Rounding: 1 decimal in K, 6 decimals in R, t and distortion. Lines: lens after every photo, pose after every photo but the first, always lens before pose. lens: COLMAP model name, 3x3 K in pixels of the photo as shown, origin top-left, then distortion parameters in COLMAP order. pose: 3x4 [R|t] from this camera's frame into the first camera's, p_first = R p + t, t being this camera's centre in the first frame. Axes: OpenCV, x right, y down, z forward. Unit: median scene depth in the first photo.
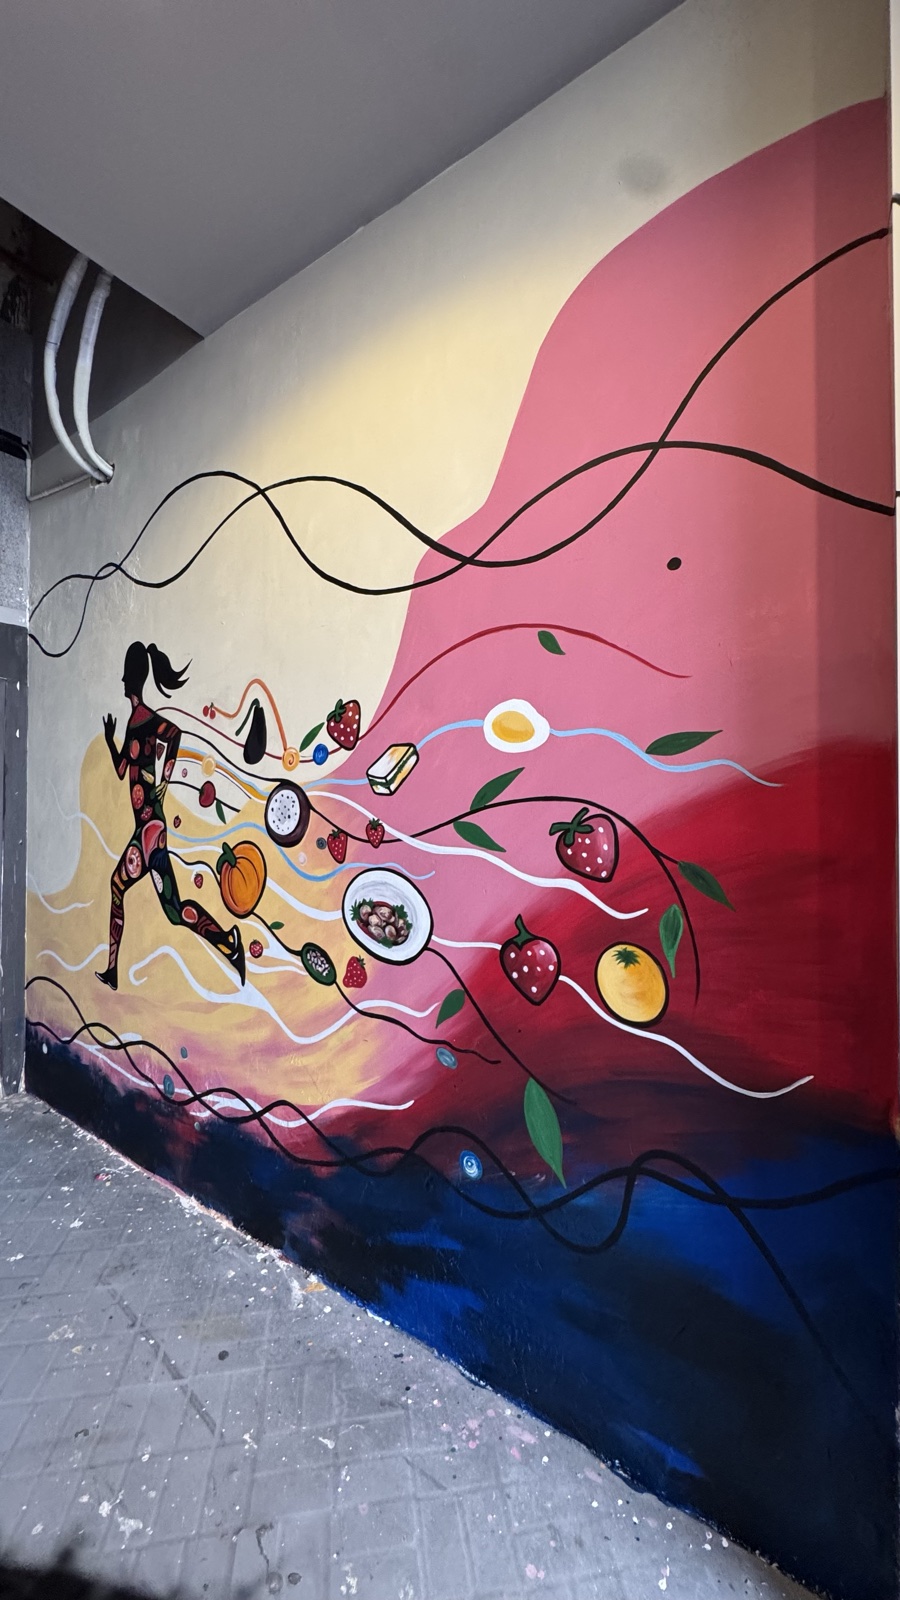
lens RADIAL K [[638.6, 0, 453.1], [0, 638.6, 801.6], [0, 0, 1]] dist [-0.006164, 0.001244]
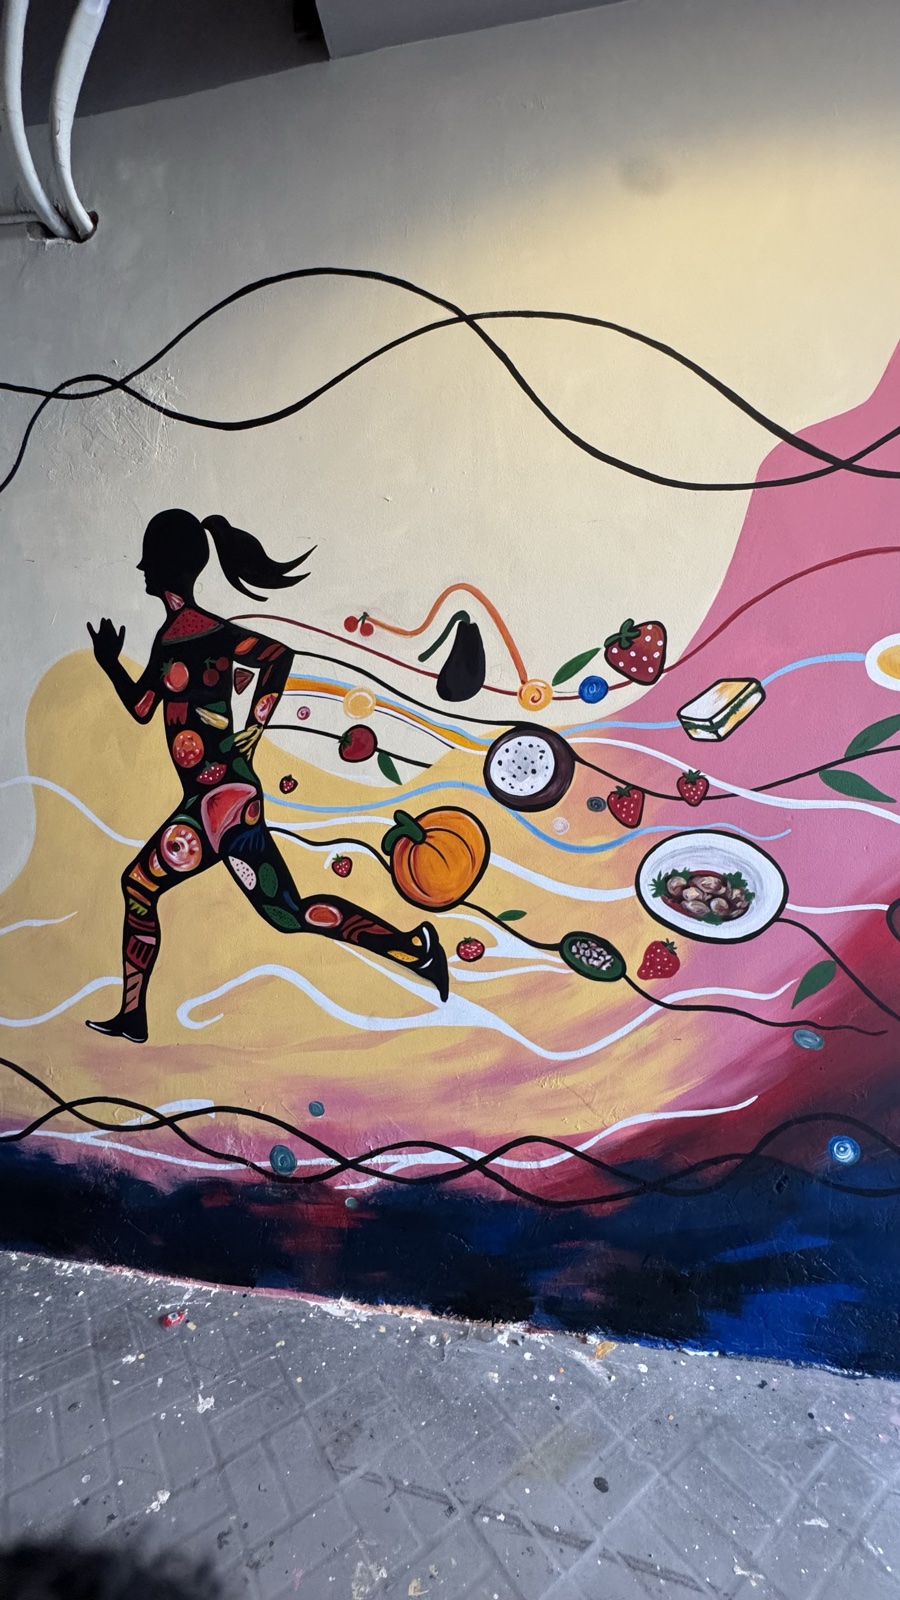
lens RADIAL K [[638.6, 0, 452.2], [0, 638.6, 800.2], [0, 0, 1]] dist [-0.006164, 0.001244]
pose [[0.900780, -0.032320, 0.433071, -0.705473], [0.010659, 0.998572, 0.052353, 0.017901], [-0.434144, -0.042542, 0.899838, 0.374238]]
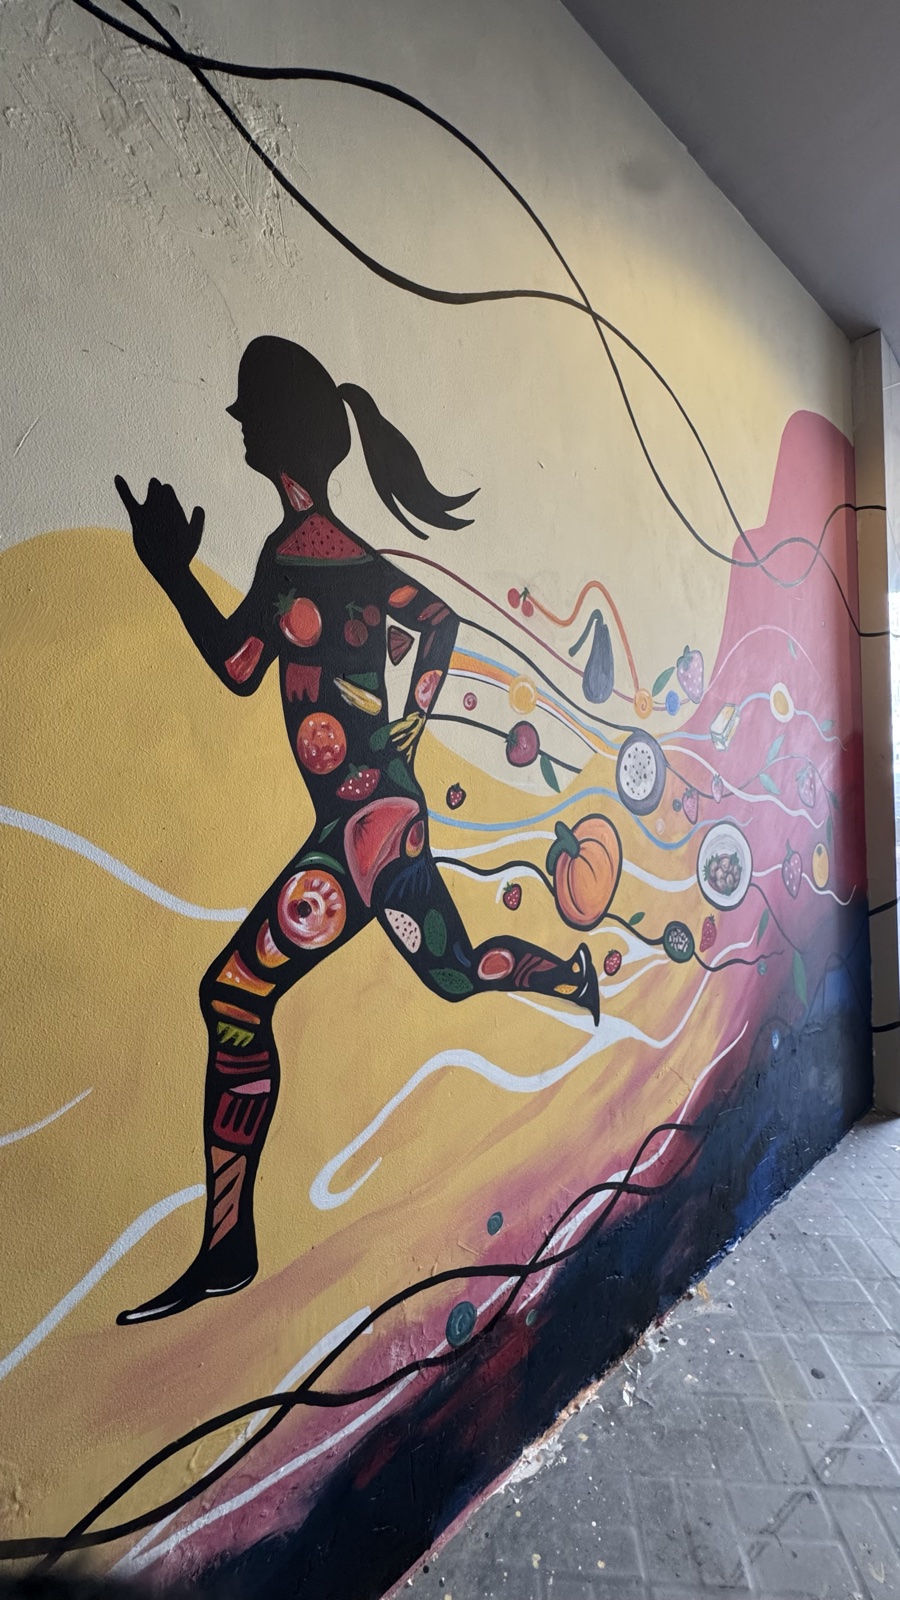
lens RADIAL K [[638.6, 0, 450.8], [0, 638.6, 800.8], [0, 0, 1]] dist [-0.006164, 0.001244]
pose [[0.253365, -0.036994, 0.966663, -1.136932], [0.028305, 0.999124, 0.030818, 0.023966], [-0.966956, 0.019554, 0.254191, 1.080409]]
